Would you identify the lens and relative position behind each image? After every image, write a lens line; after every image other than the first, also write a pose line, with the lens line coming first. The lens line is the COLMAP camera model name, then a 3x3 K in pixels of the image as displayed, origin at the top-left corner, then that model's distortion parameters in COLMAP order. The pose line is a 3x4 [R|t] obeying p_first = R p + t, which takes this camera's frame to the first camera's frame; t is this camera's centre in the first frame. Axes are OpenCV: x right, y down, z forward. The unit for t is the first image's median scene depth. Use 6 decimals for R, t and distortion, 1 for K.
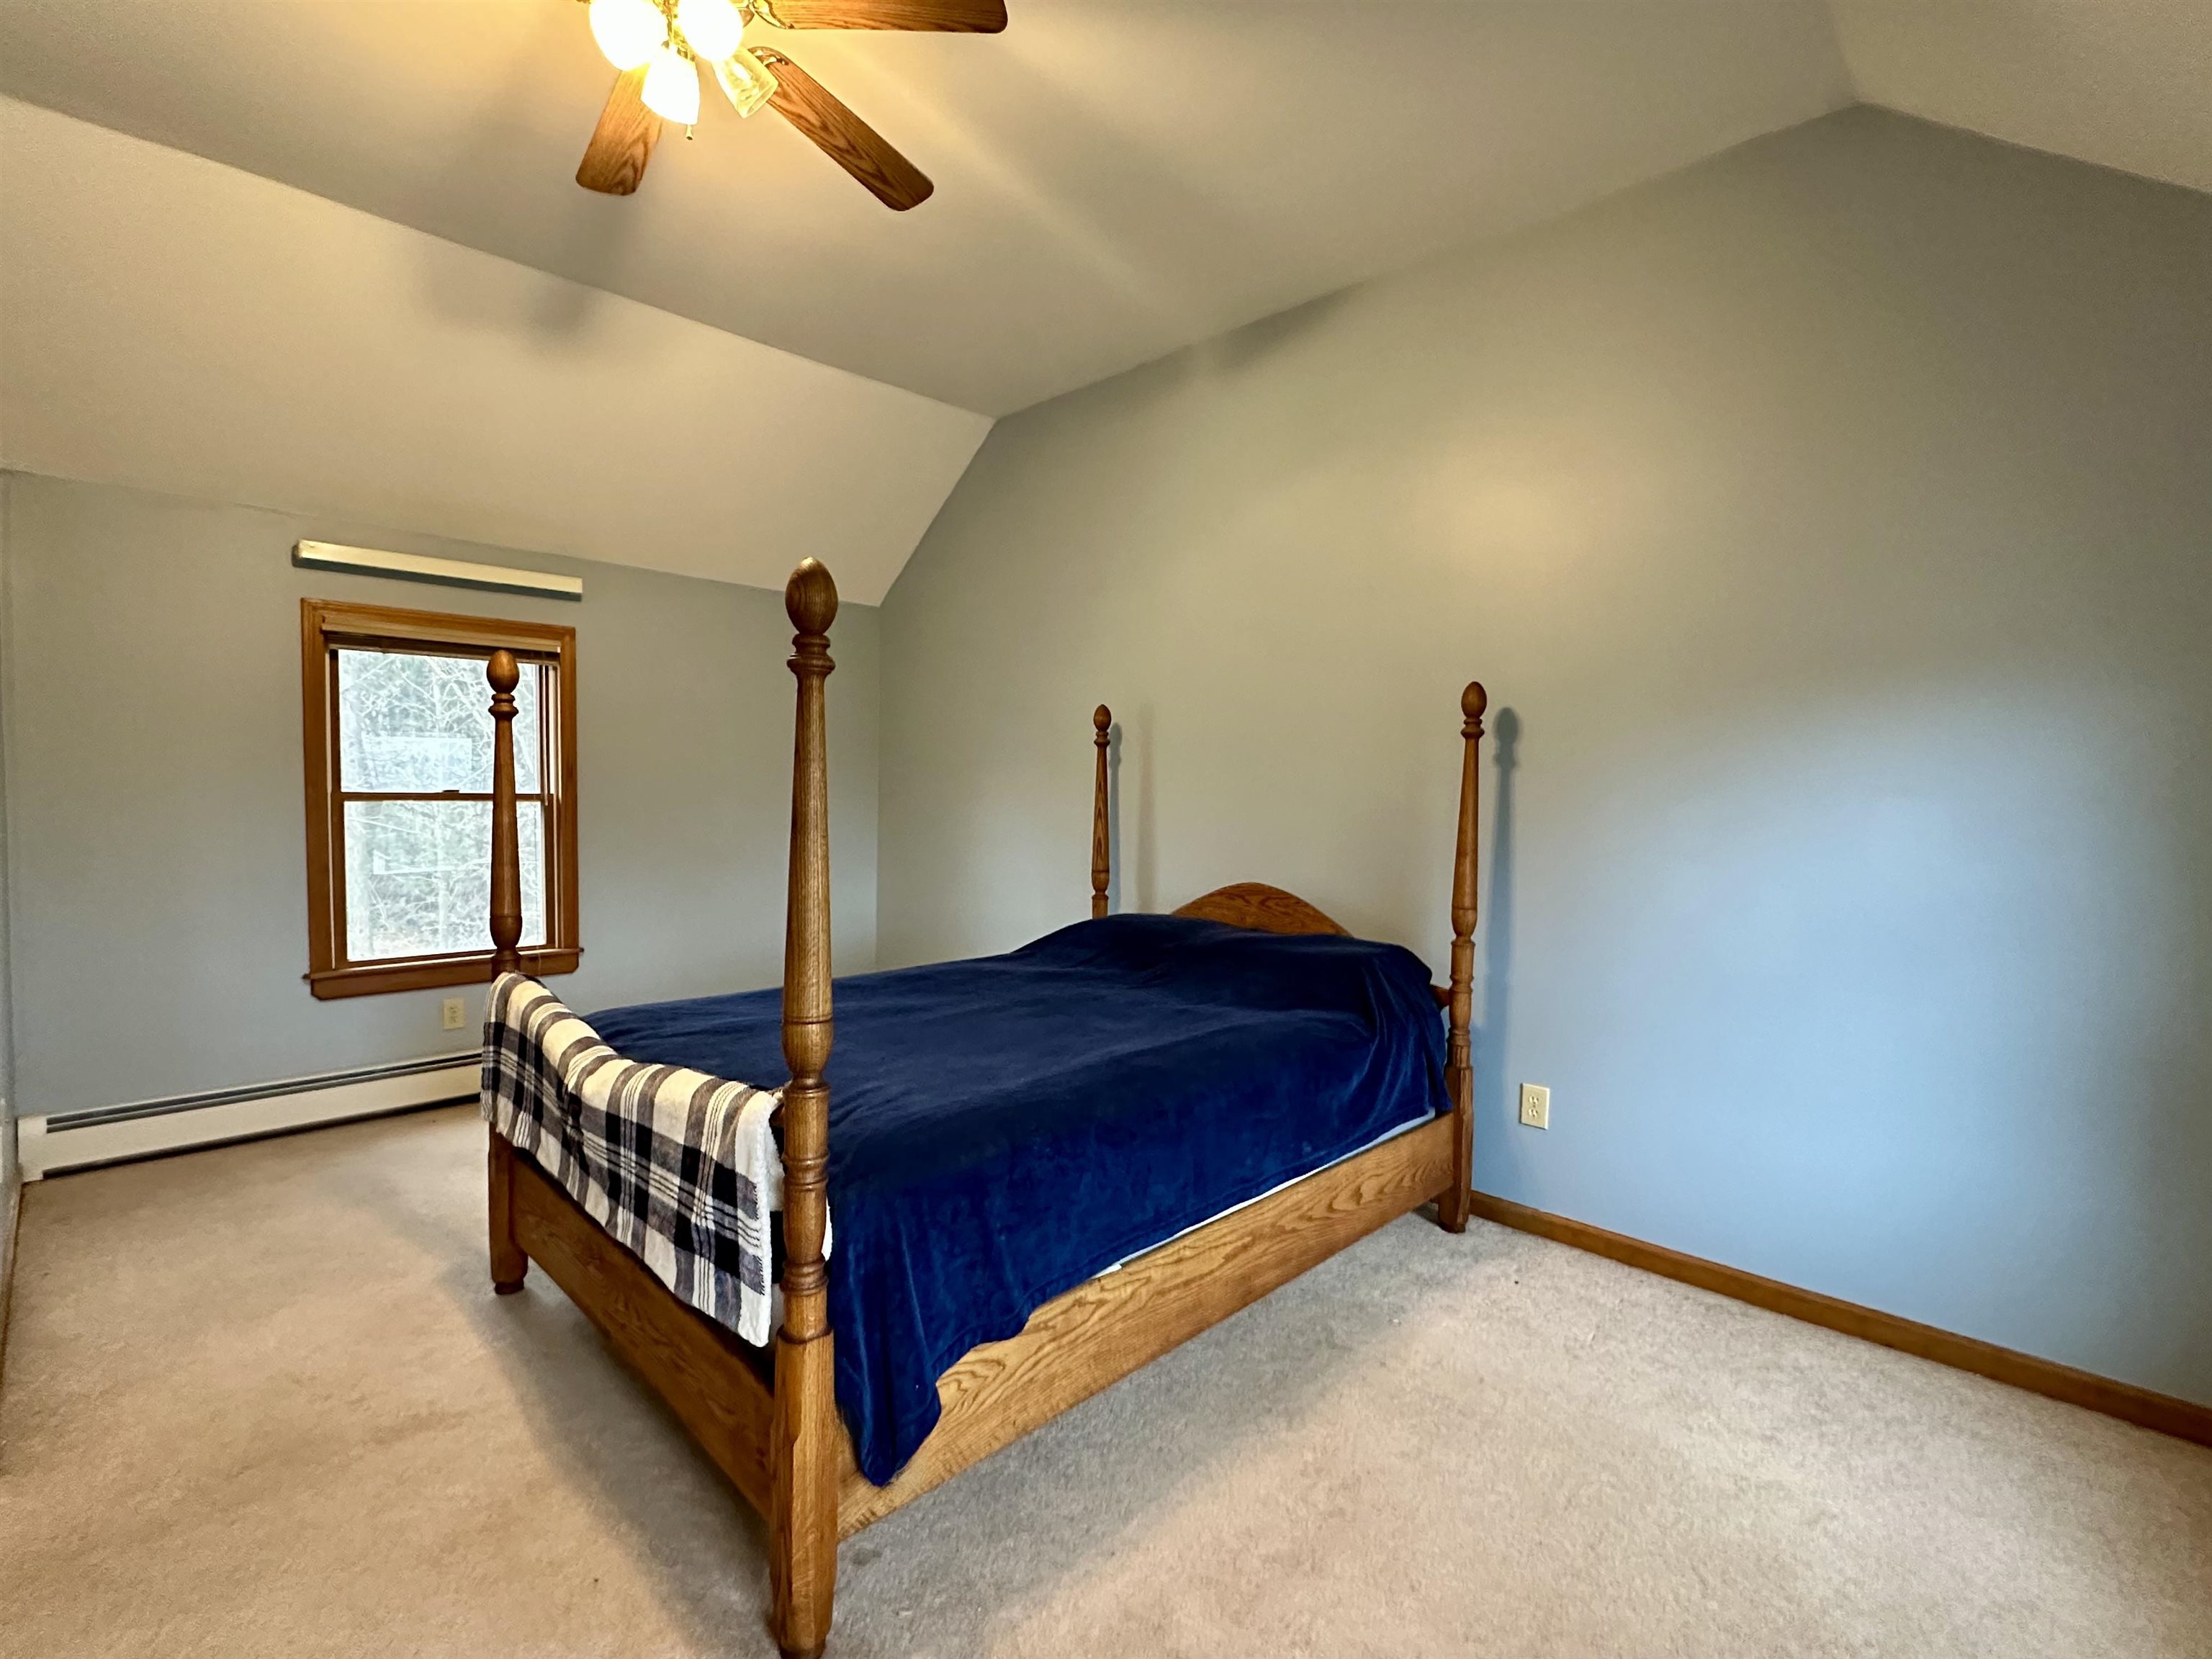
lens RADIAL K [[1023.3, 0, 1116.6], [0, 1023.3, 837.3], [0, 0, 1]] dist [-0.002883, -0.000224]
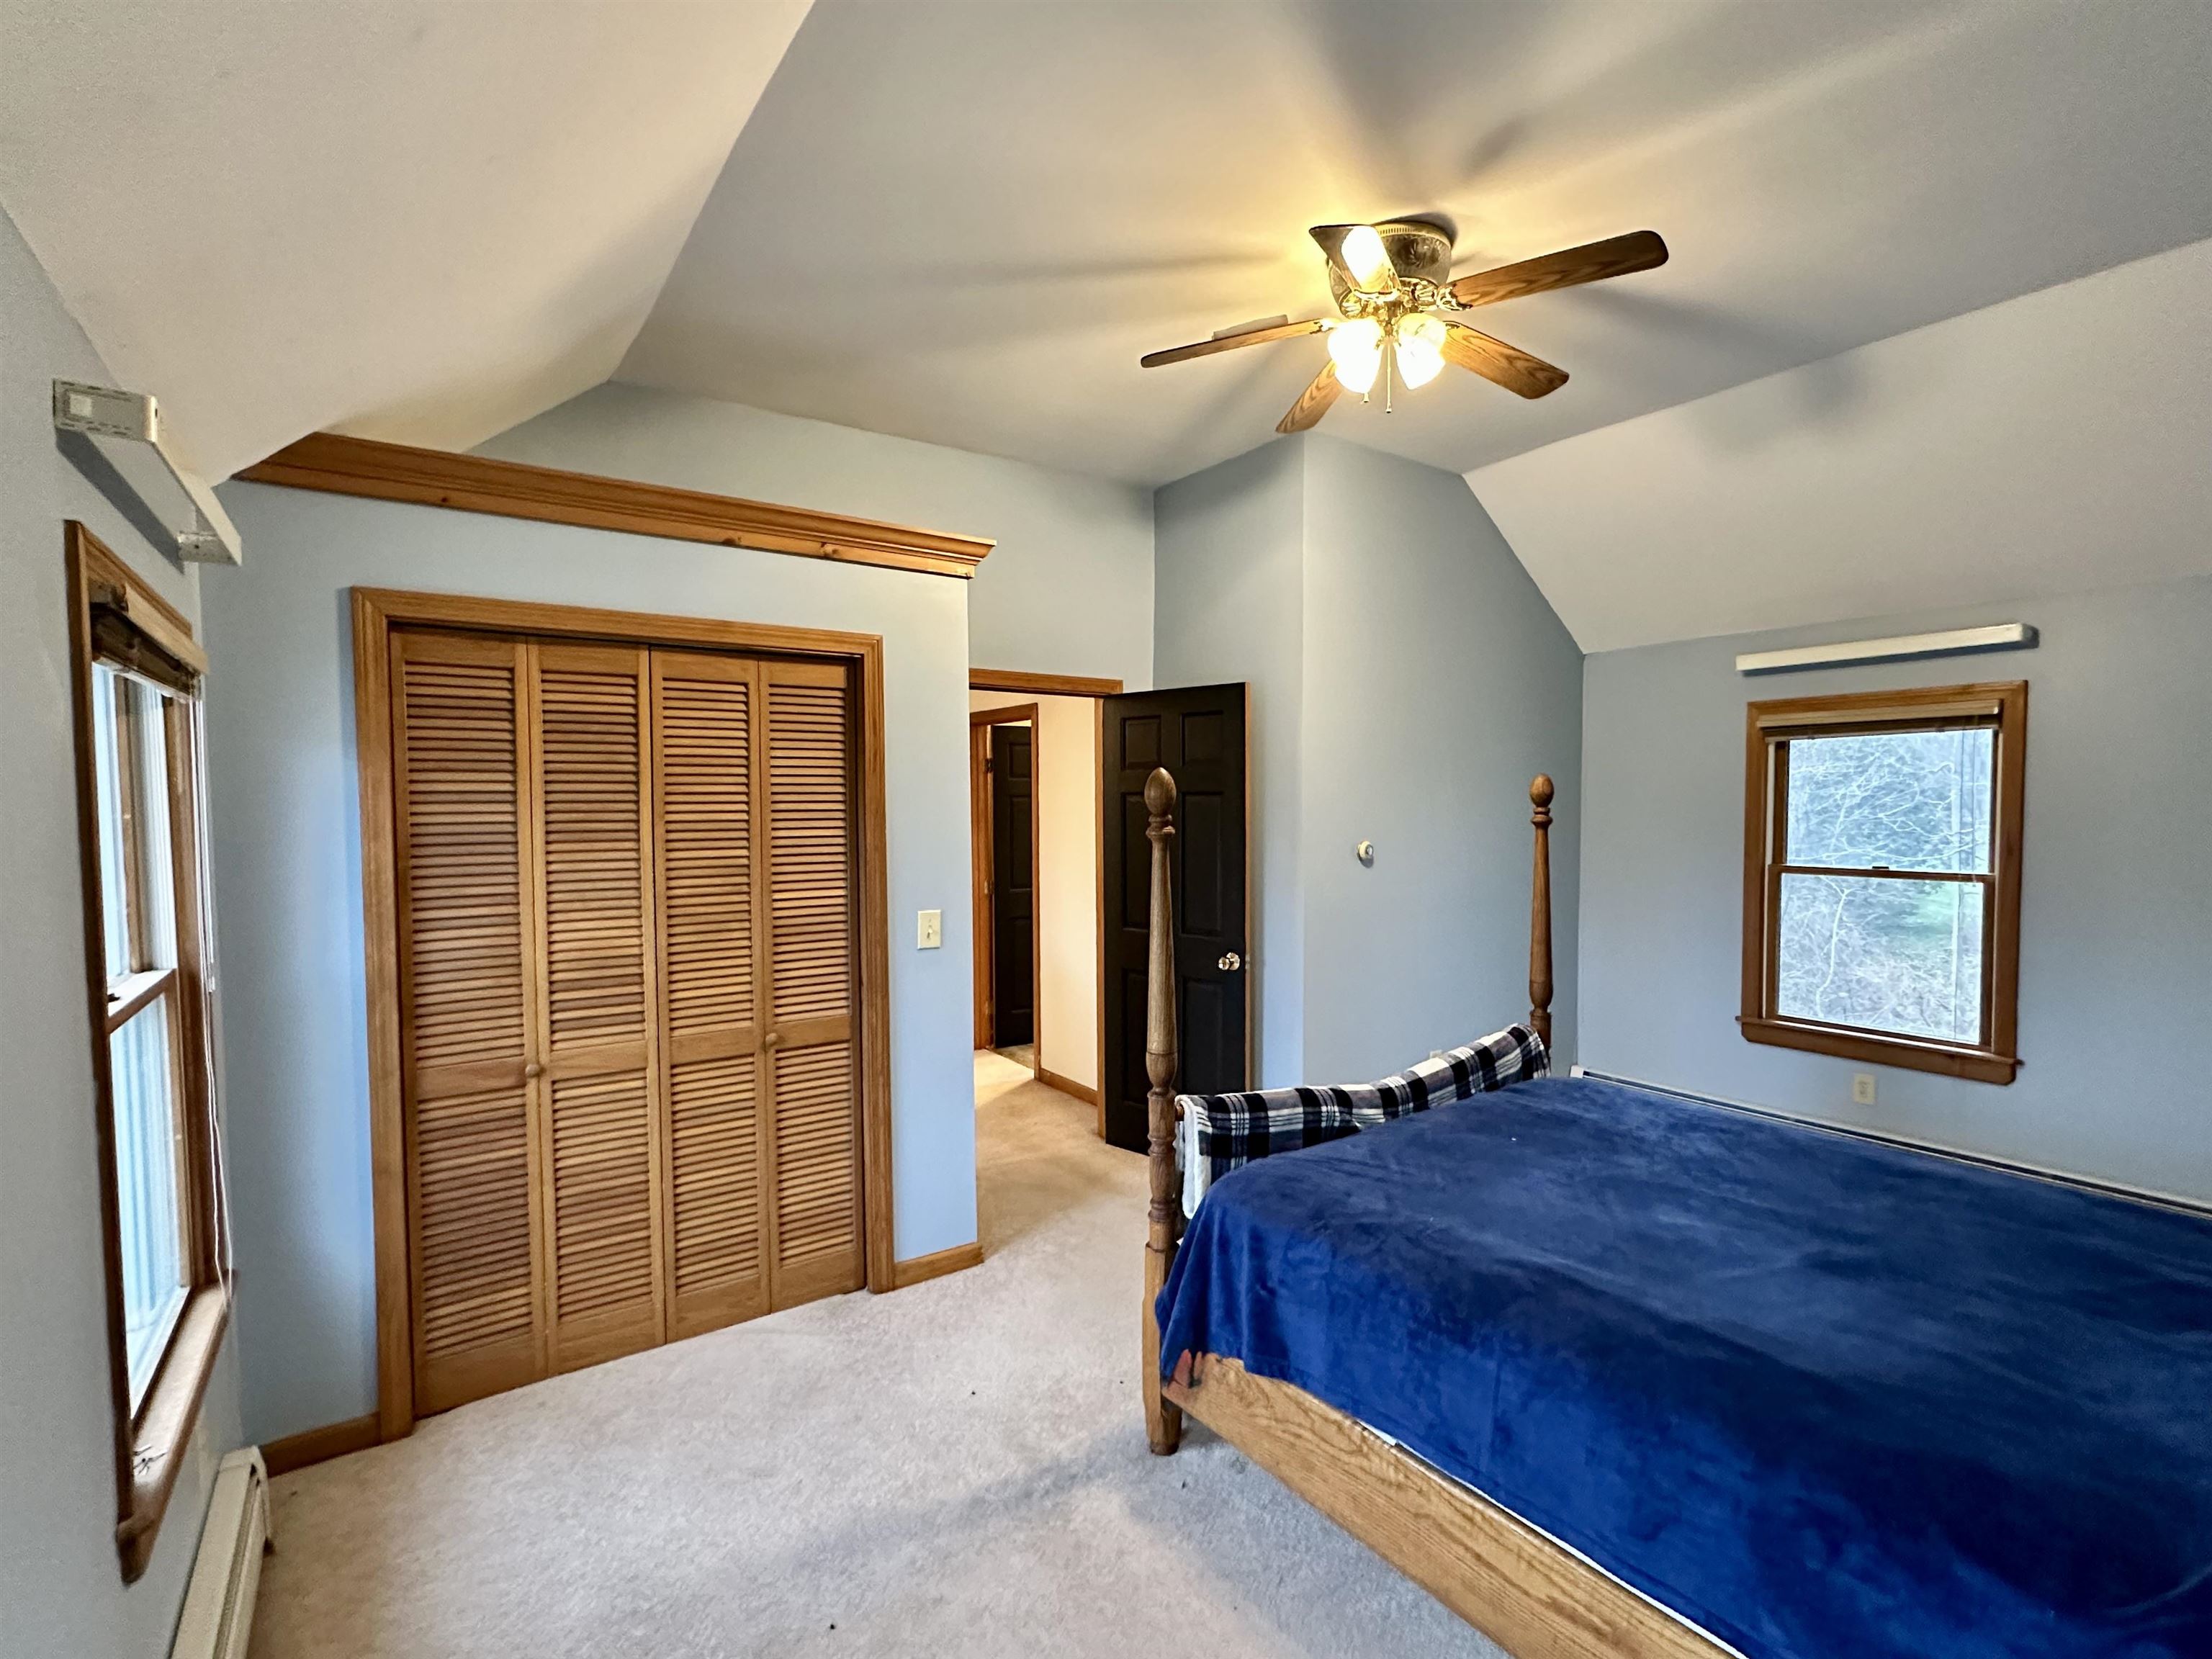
lens RADIAL K [[1023.3, 0, 1094.7], [0, 1023.3, 834.7], [0, 0, 1]] dist [-0.002883, -0.000224]
pose [[-0.207161, 0.016053, -0.978175, 0.536445], [-0.032344, 0.999206, 0.023249, -0.083314], [0.977772, 0.036454, -0.206477, 0.502789]]
